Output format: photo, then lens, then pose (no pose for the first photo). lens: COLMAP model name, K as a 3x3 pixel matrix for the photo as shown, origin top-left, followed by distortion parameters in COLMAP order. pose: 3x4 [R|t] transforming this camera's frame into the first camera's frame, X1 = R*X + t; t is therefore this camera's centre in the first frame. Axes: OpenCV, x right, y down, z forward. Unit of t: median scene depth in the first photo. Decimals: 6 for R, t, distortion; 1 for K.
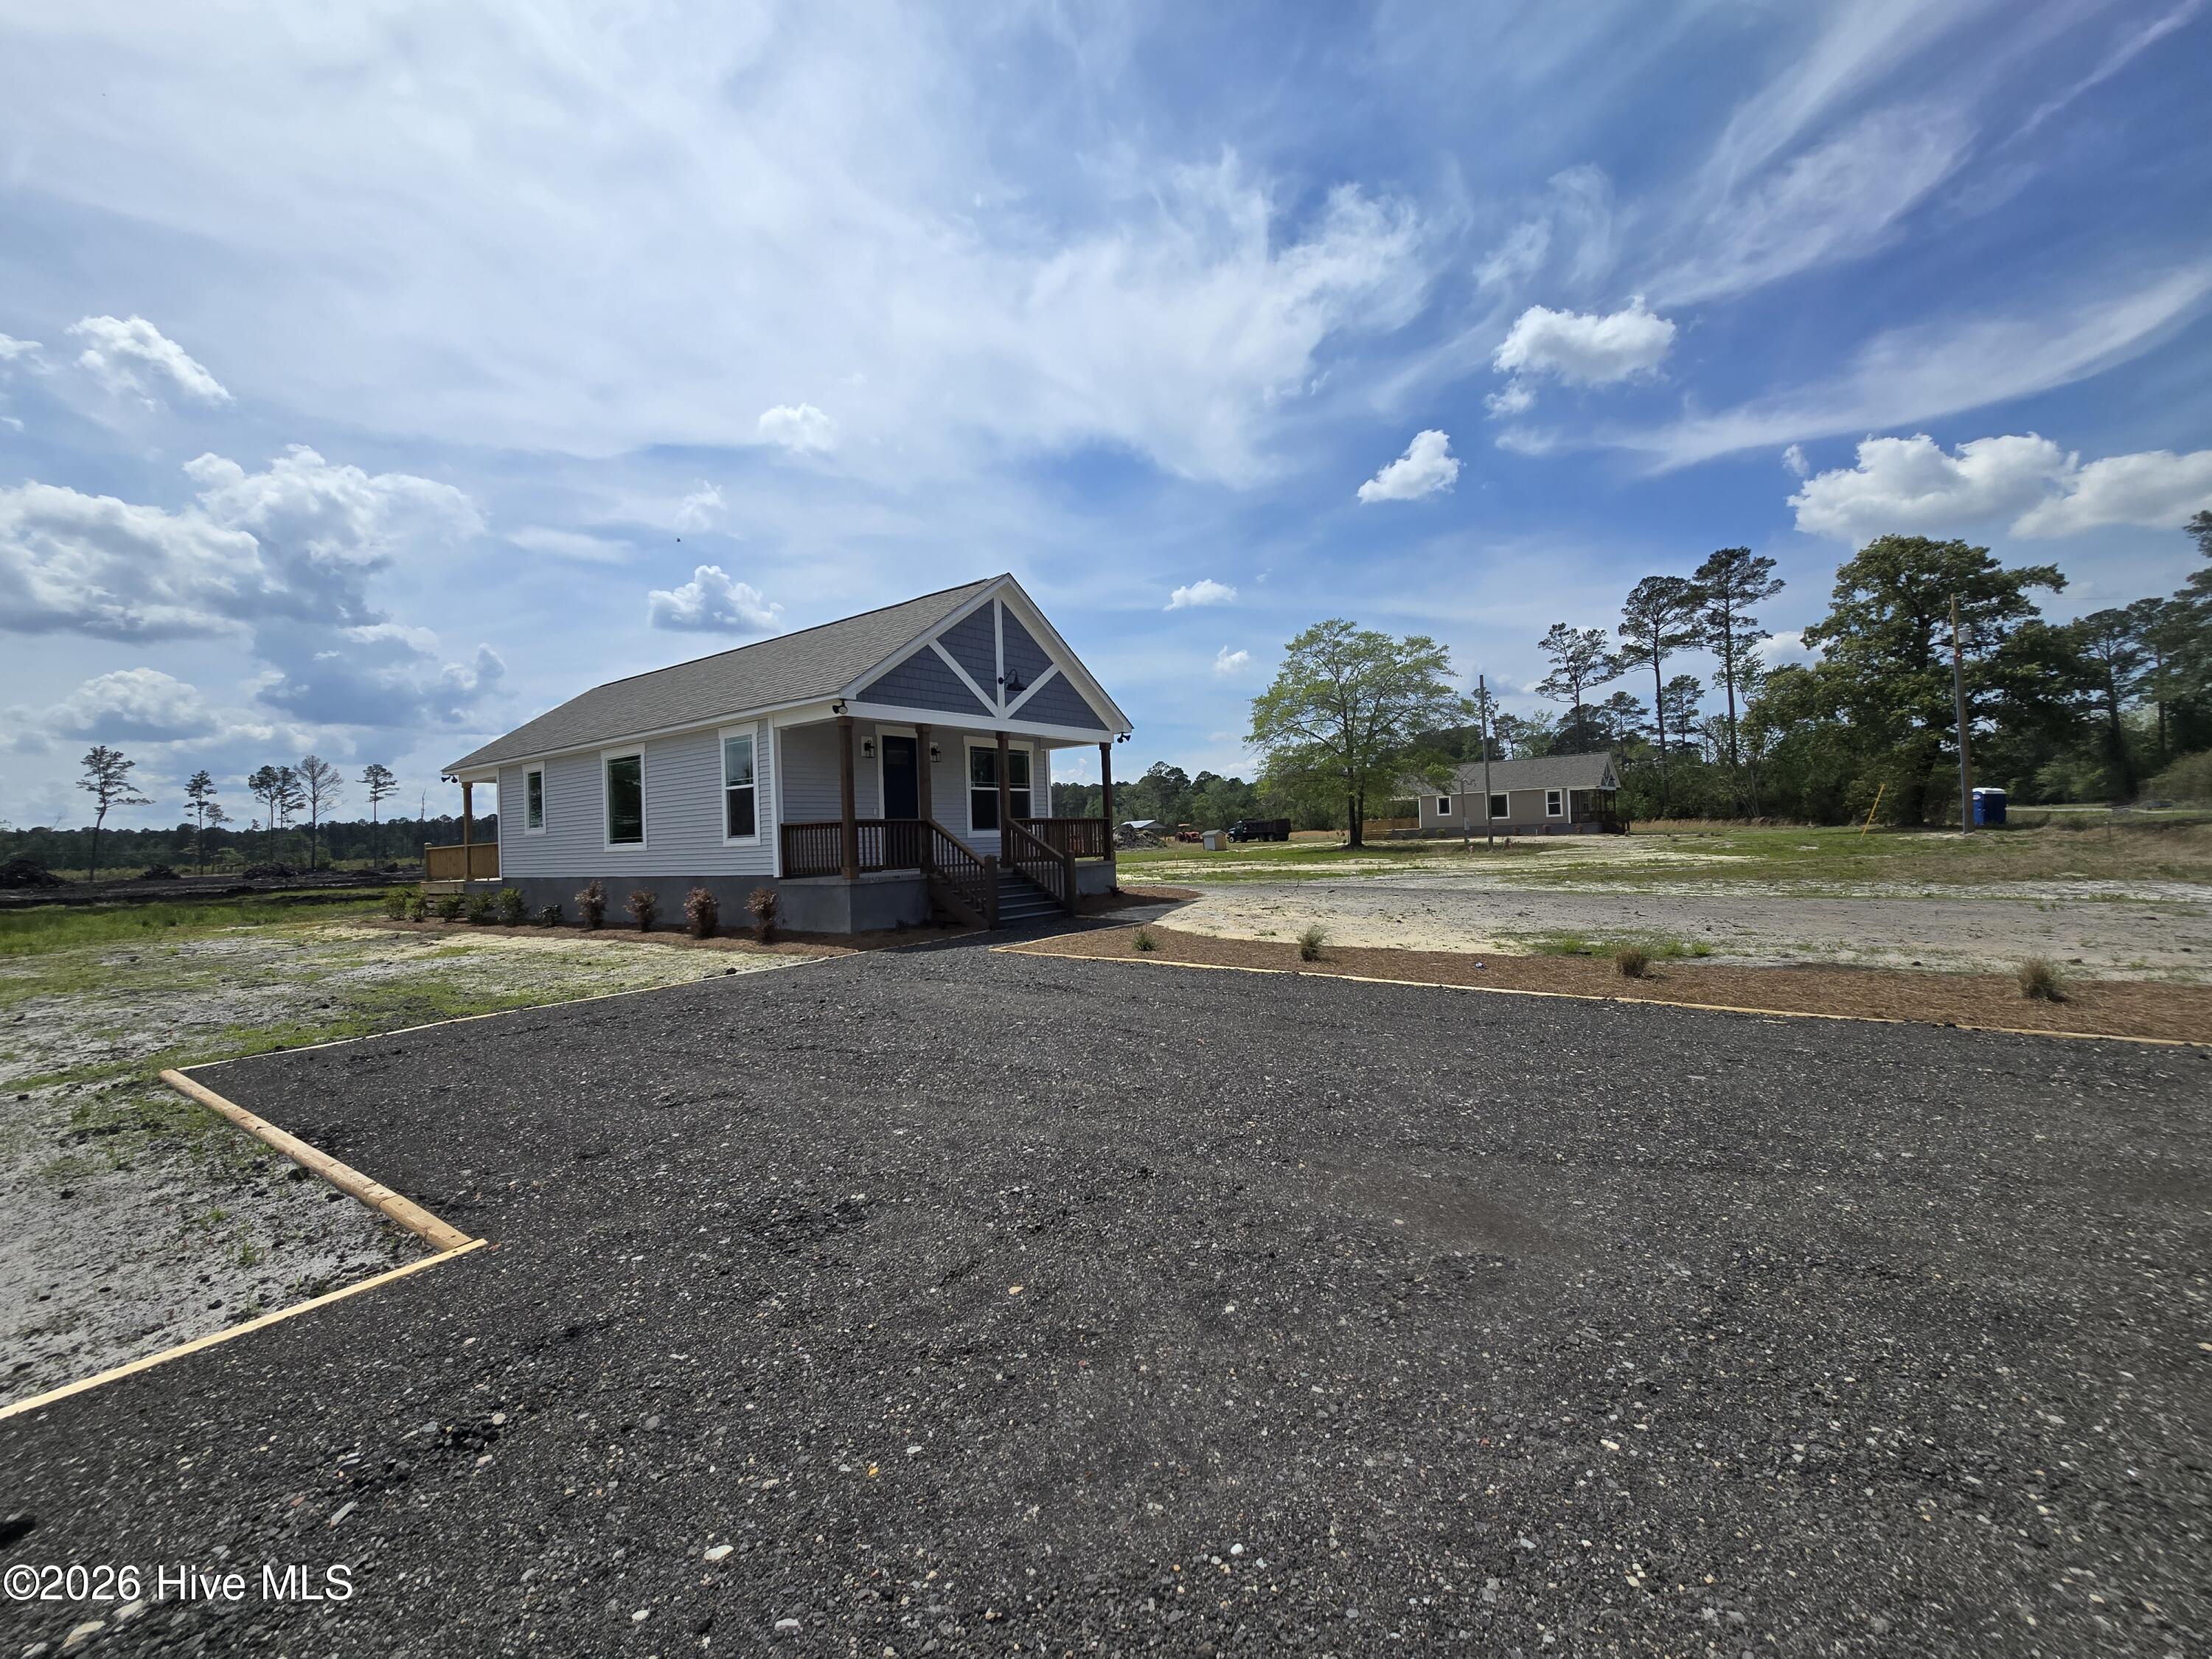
lens RADIAL K [[905.8, 0, 1108.6], [0, 905.8, 836.8], [0, 0, 1]] dist [0.000345, 0.000333]
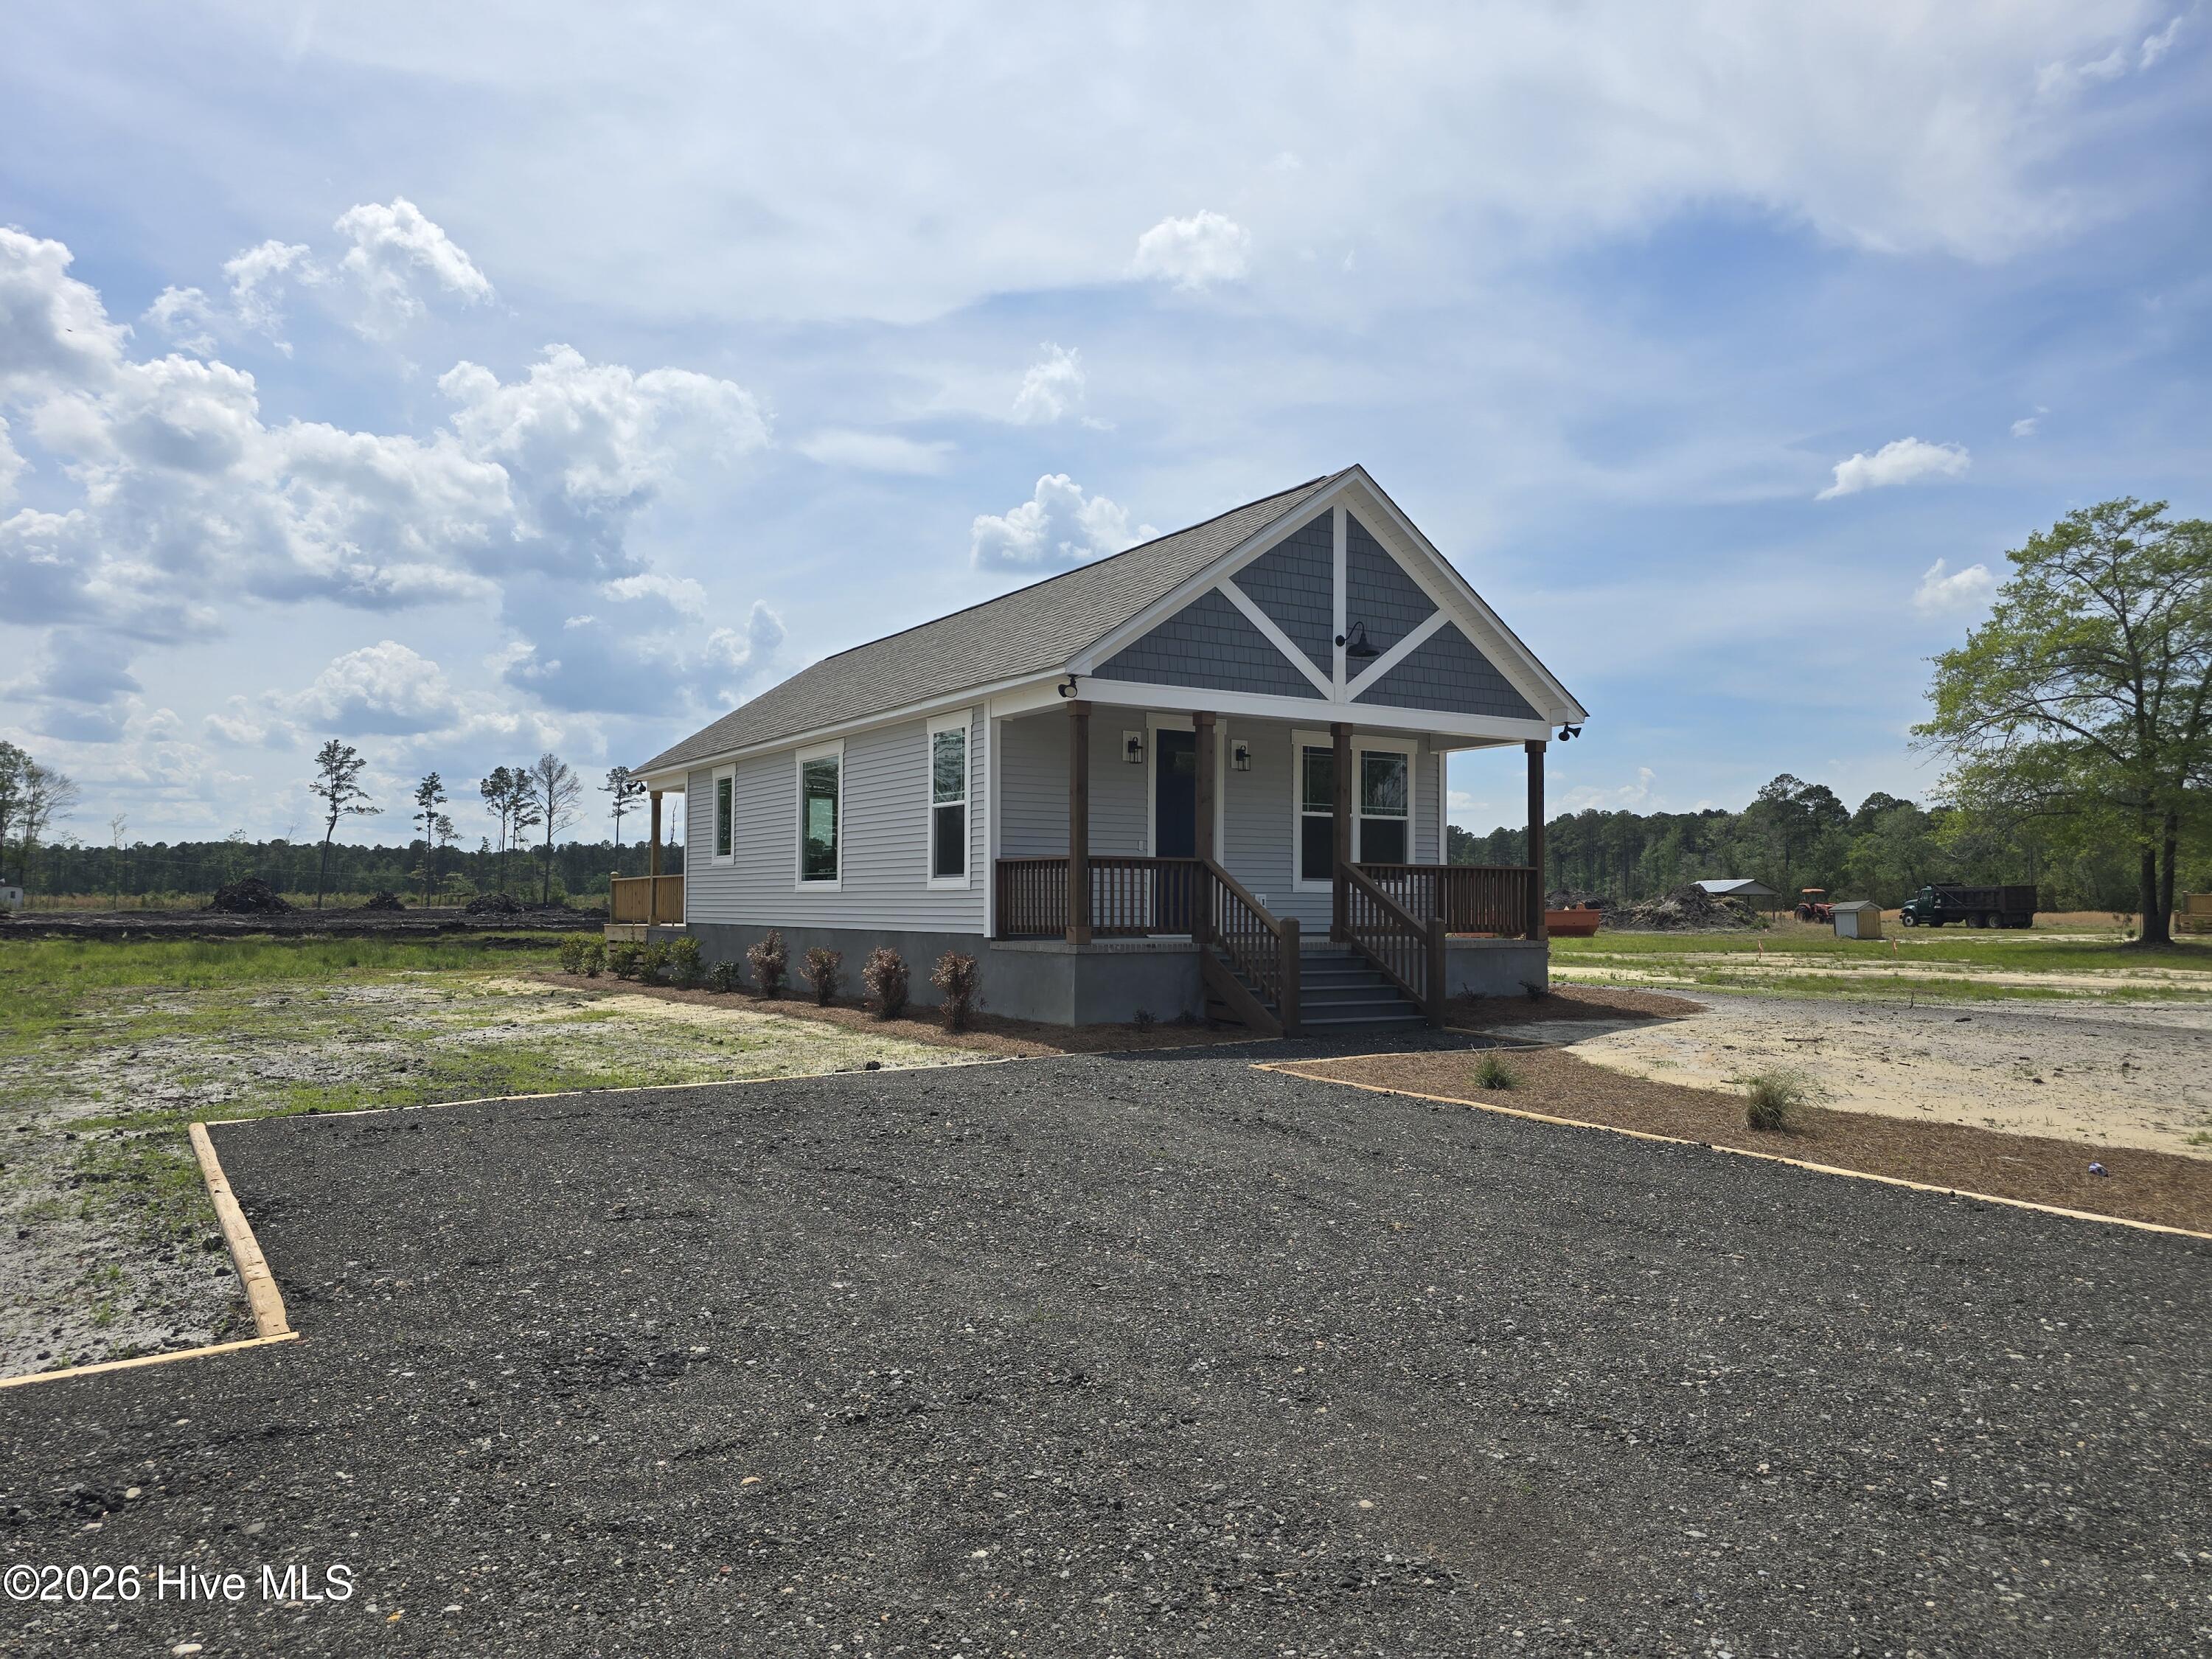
lens RADIAL K [[1497.8, 0, 1124.3], [0, 1497.8, 866.7], [0, 0, 1]] dist [0.059079, -0.053591]
pose [[0.934130, 0.032516, -0.355449, 0.104376], [-0.039389, 0.999151, -0.012113, 0.000682], [0.354753, 0.025316, 0.934617, -0.009816]]
